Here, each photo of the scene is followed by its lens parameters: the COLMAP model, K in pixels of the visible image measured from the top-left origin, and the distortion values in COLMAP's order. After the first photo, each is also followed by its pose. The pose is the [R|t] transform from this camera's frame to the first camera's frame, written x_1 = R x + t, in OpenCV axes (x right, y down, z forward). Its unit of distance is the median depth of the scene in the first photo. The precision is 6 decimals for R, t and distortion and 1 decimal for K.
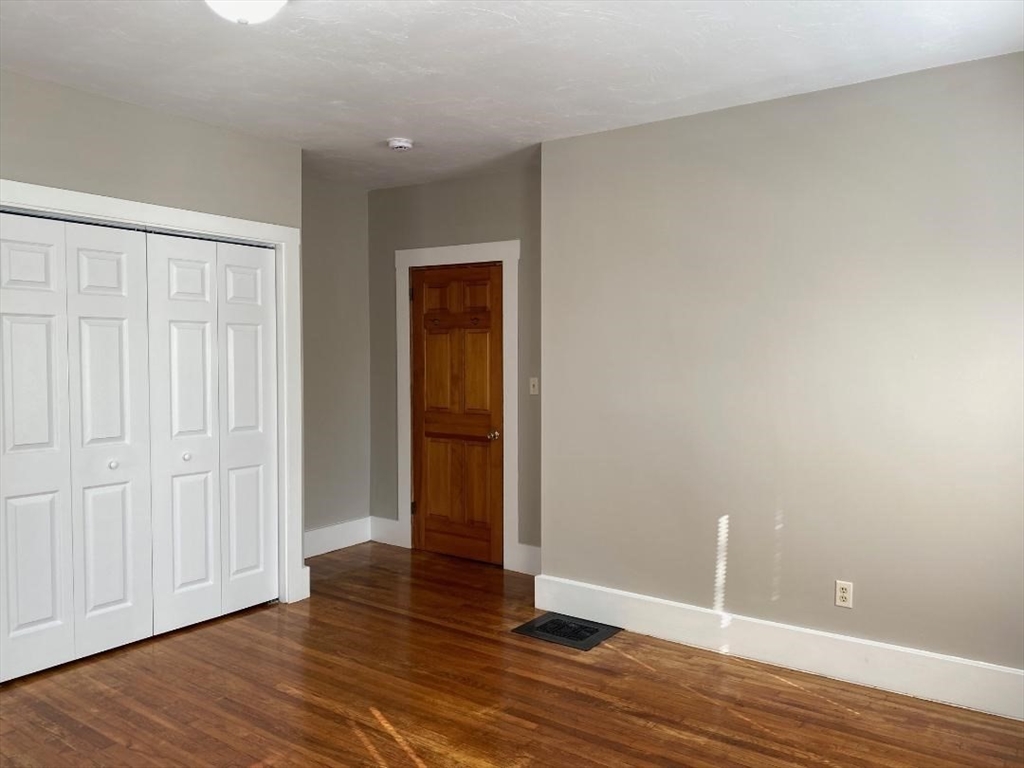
lens RADIAL K [[789.4, 0, 512.0], [0, 789.4, 384.0], [0, 0, 1]] dist [0.061433, -0.061436]
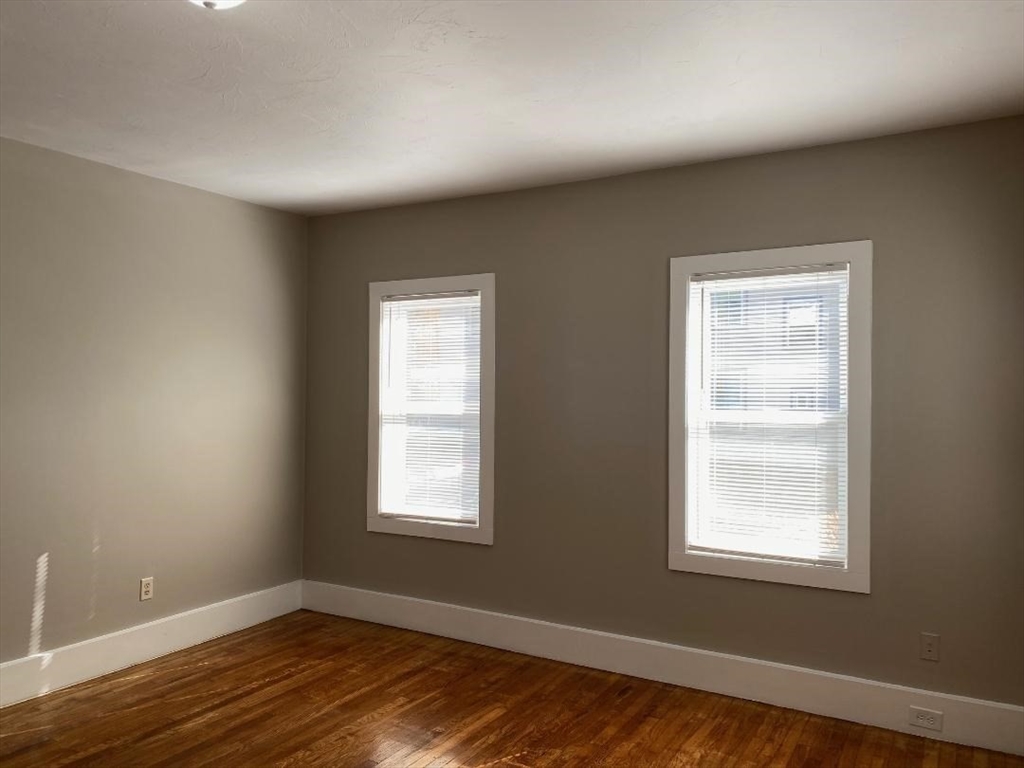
lens RADIAL K [[789.4, 0, 512.0], [0, 789.4, 384.0], [0, 0, 1]] dist [0.061433, -0.061436]
pose [[-0.077740, 0.005343, 0.996959, -0.838182], [0.035144, 0.999379, -0.002616, -0.024778], [-0.996354, 0.034834, -0.077880, 0.530570]]
